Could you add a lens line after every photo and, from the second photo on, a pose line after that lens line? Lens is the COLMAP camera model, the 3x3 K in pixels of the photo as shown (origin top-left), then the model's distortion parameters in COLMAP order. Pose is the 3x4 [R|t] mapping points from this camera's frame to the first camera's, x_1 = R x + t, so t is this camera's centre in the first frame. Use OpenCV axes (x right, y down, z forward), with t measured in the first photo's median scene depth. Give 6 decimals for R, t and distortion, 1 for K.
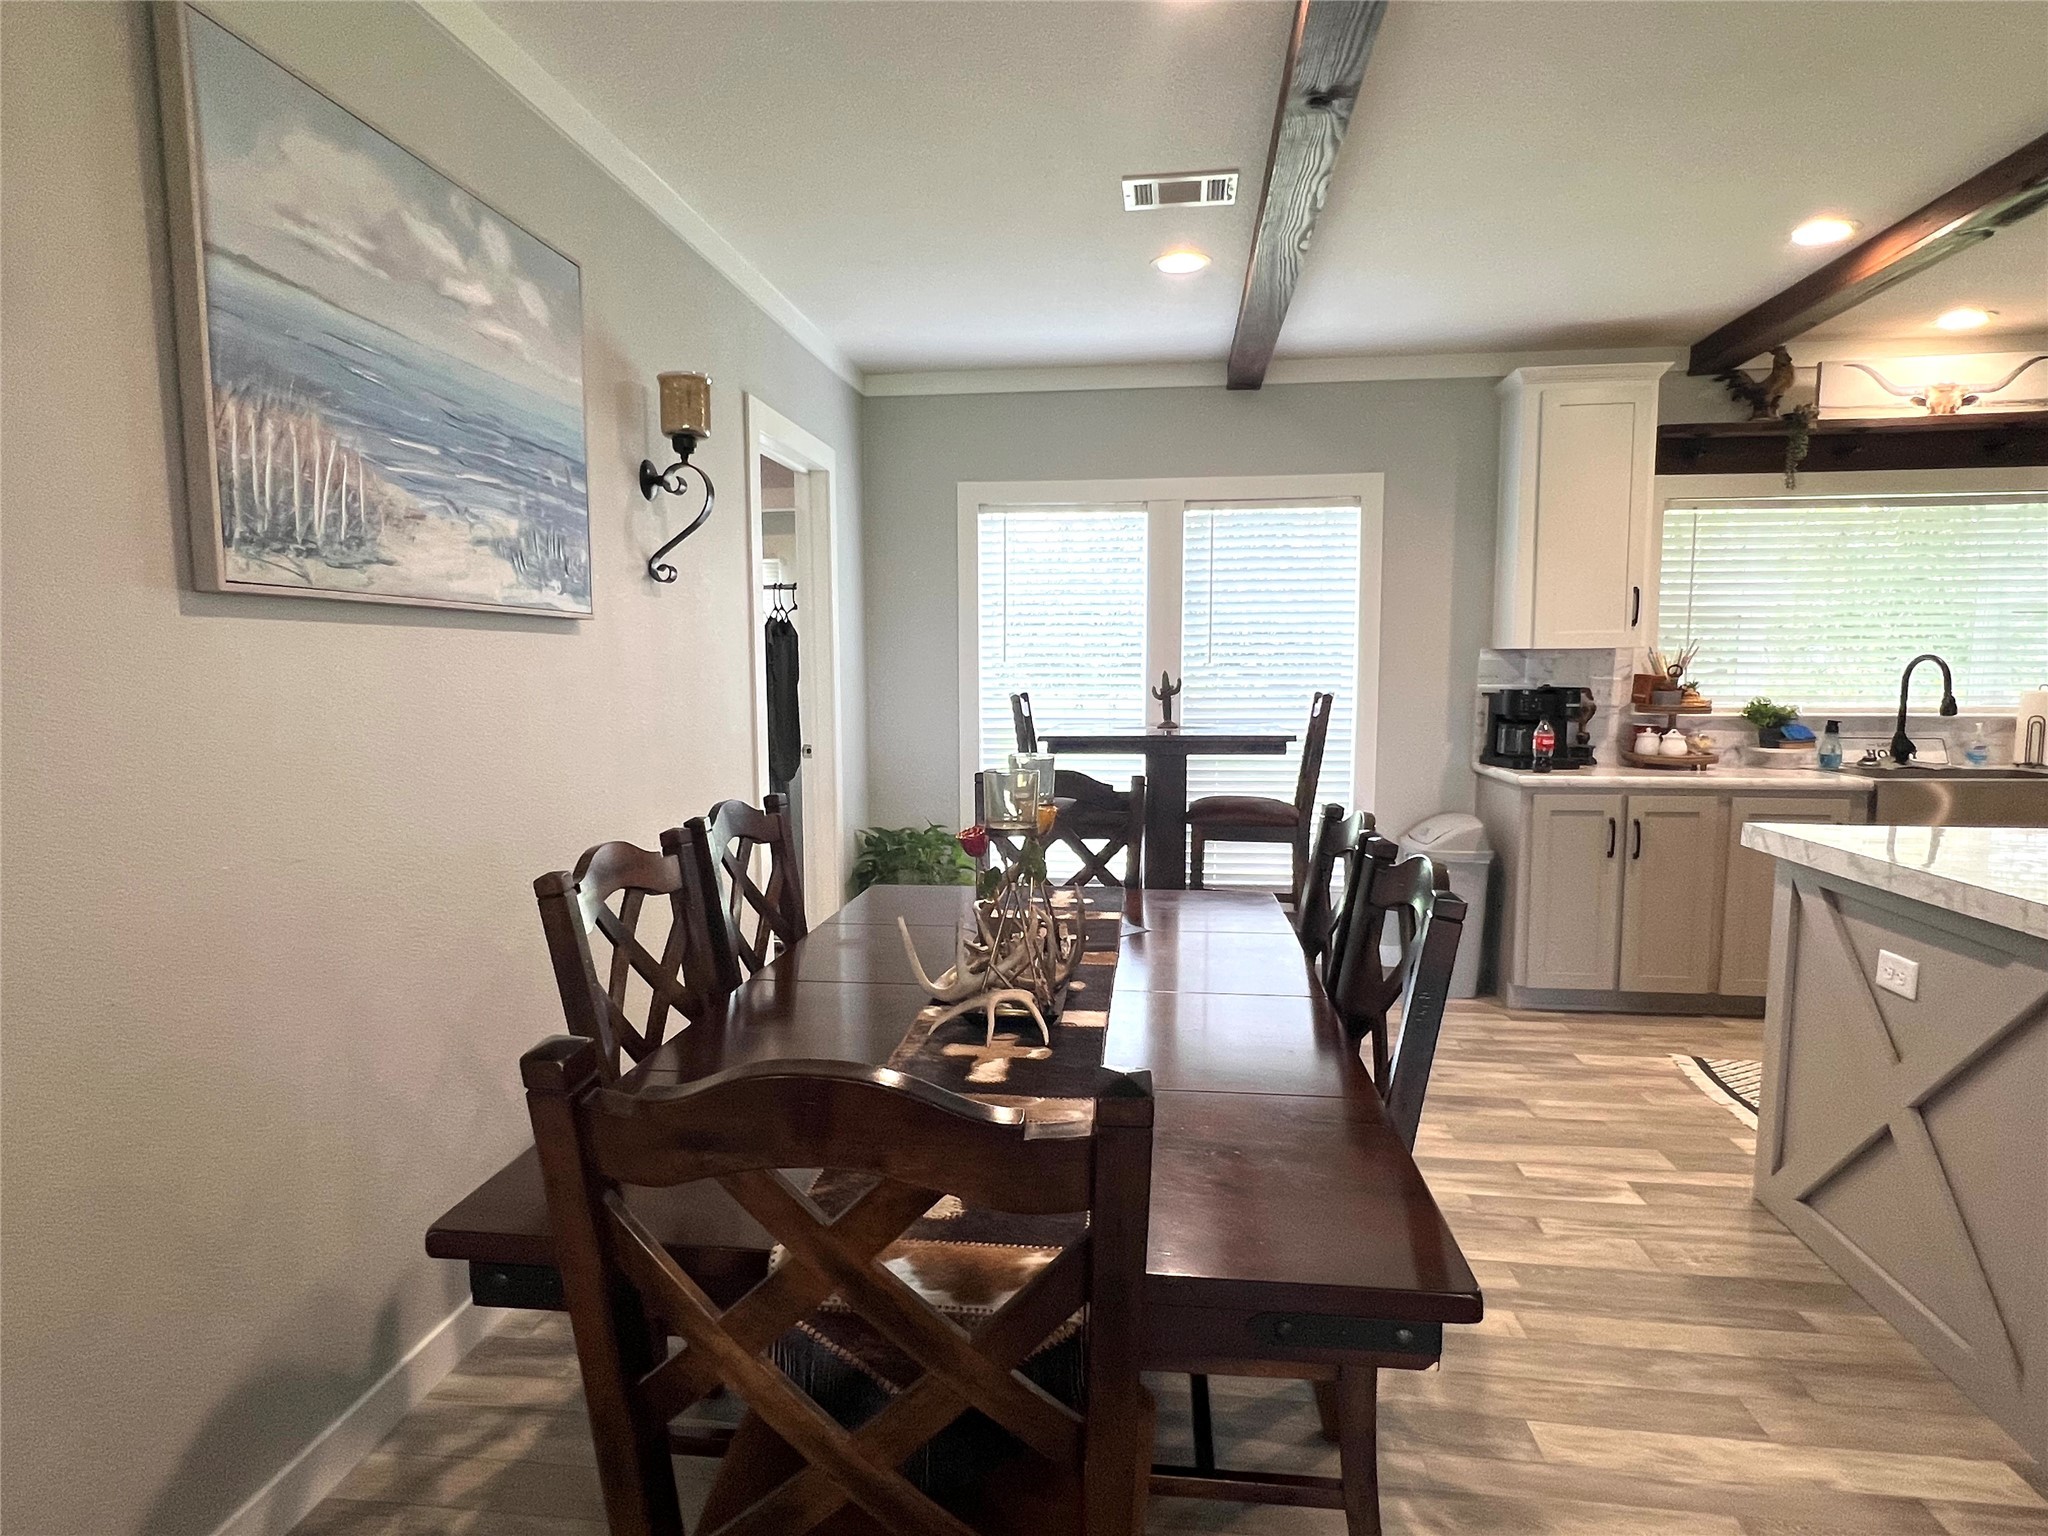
lens RADIAL K [[1111.3, 0, 1029.0], [0, 1111.3, 776.5], [0, 0, 1]] dist [0.007421, 0.001140]
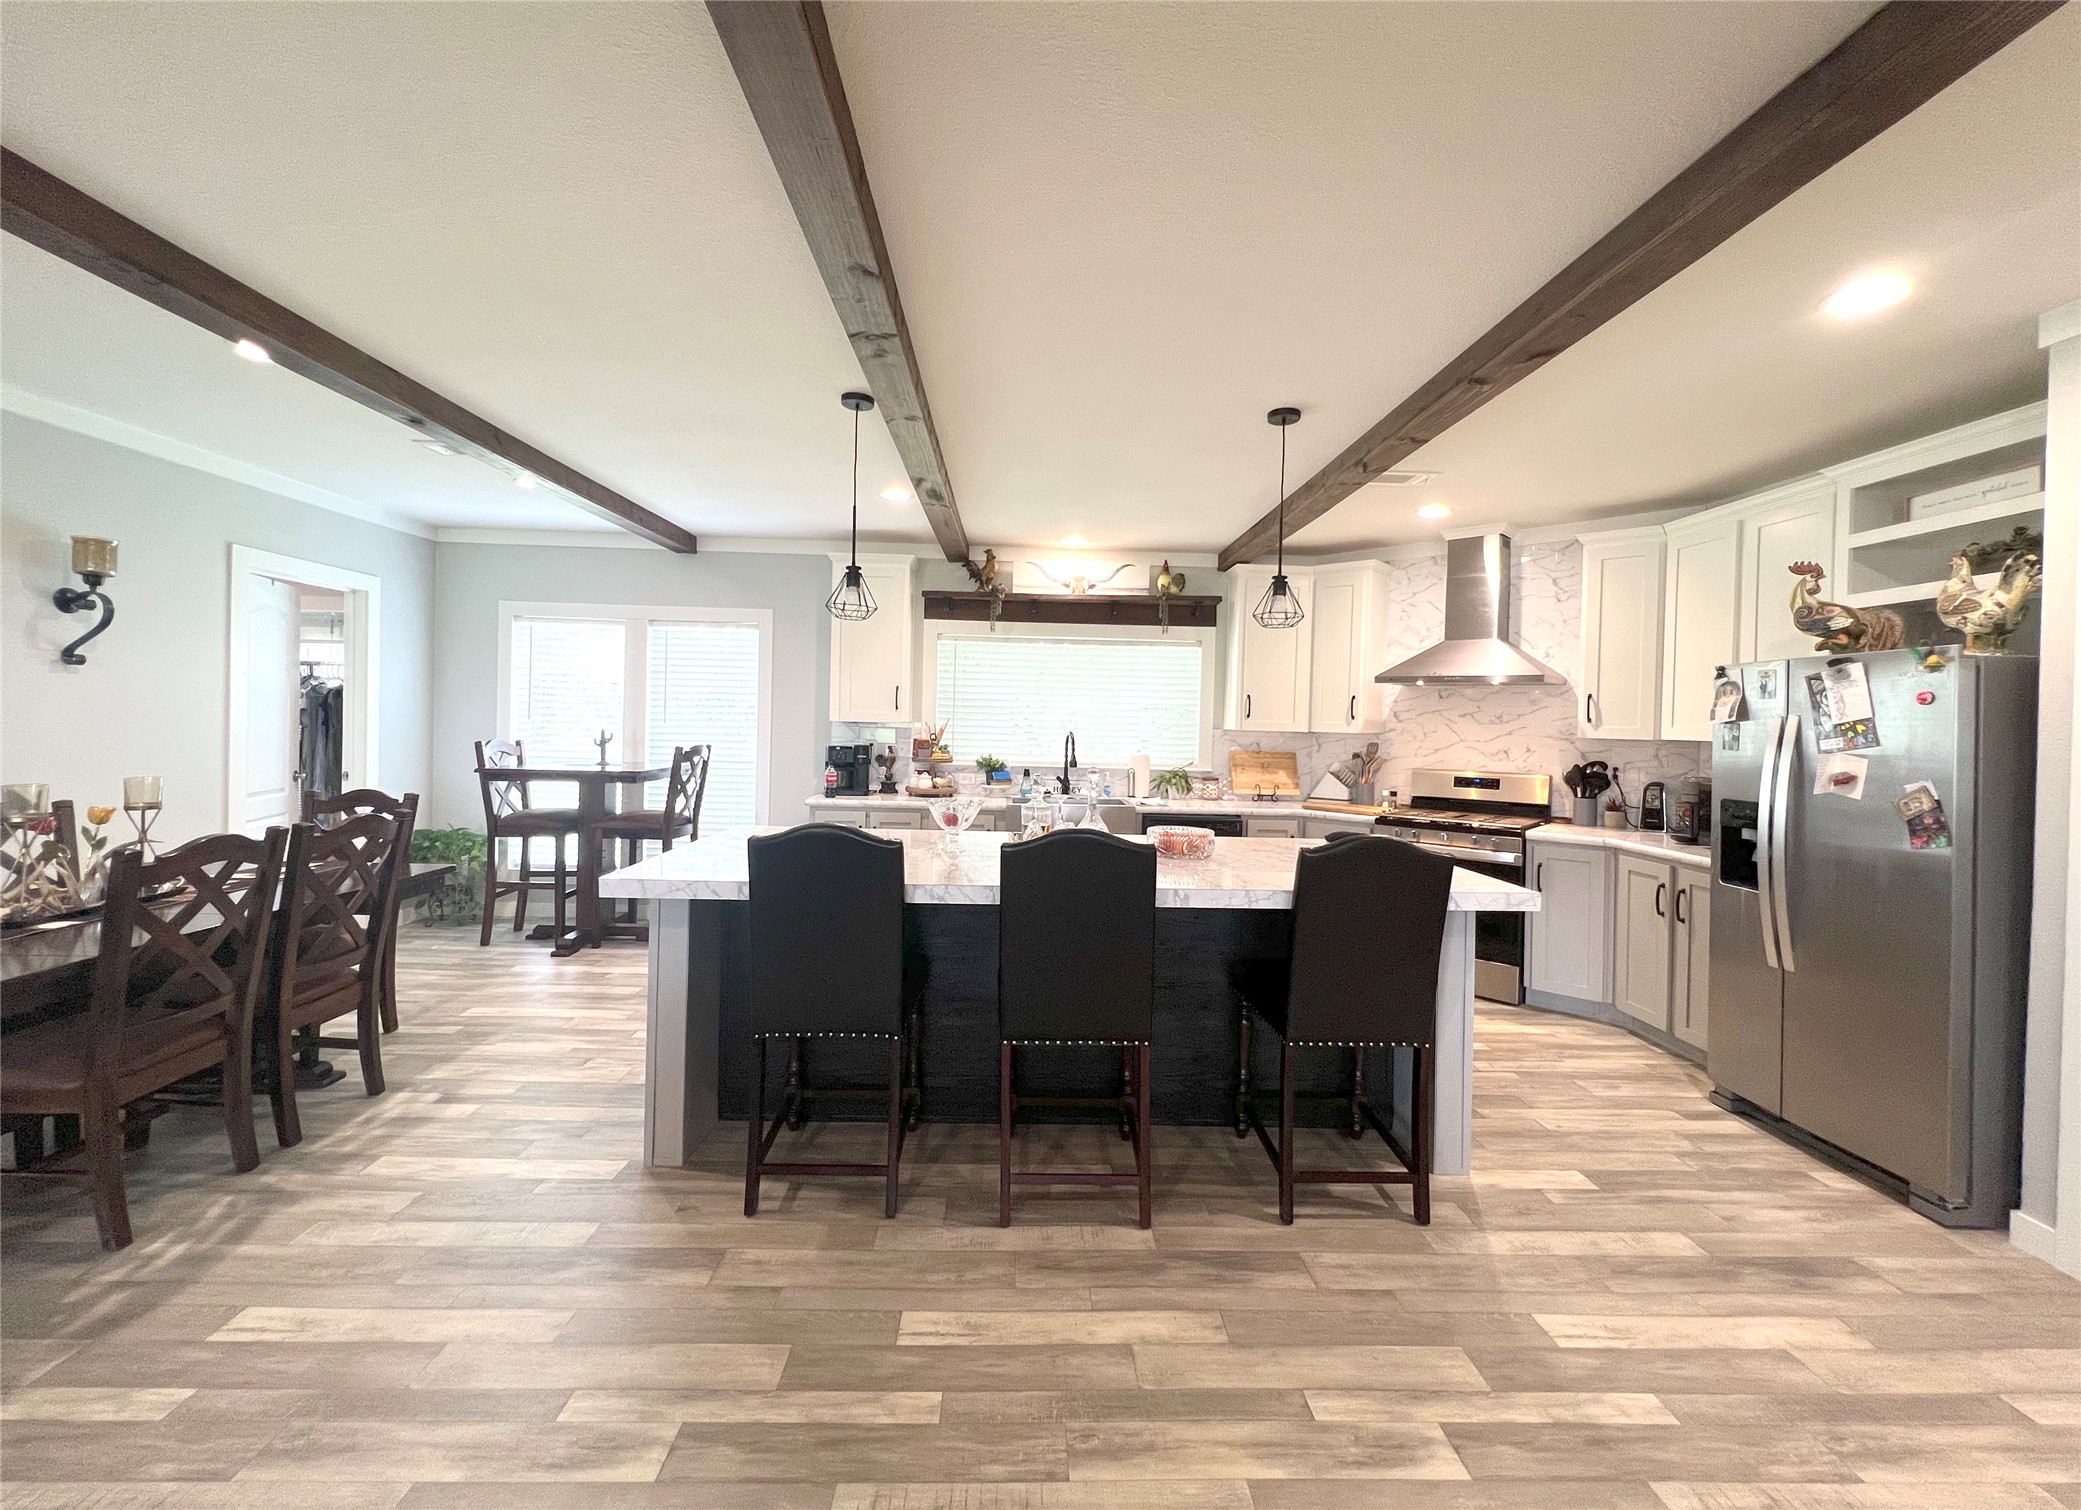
lens RADIAL K [[818.7, 0, 1037.8], [0, 818.7, 736.2], [0, 0, 1]] dist [-0.002220, -0.000175]
pose [[0.989251, 0.025961, 0.143901, 1.218731], [-0.014202, 0.996519, -0.082146, 0.002345], [-0.145533, 0.079219, 0.986177, -0.467940]]
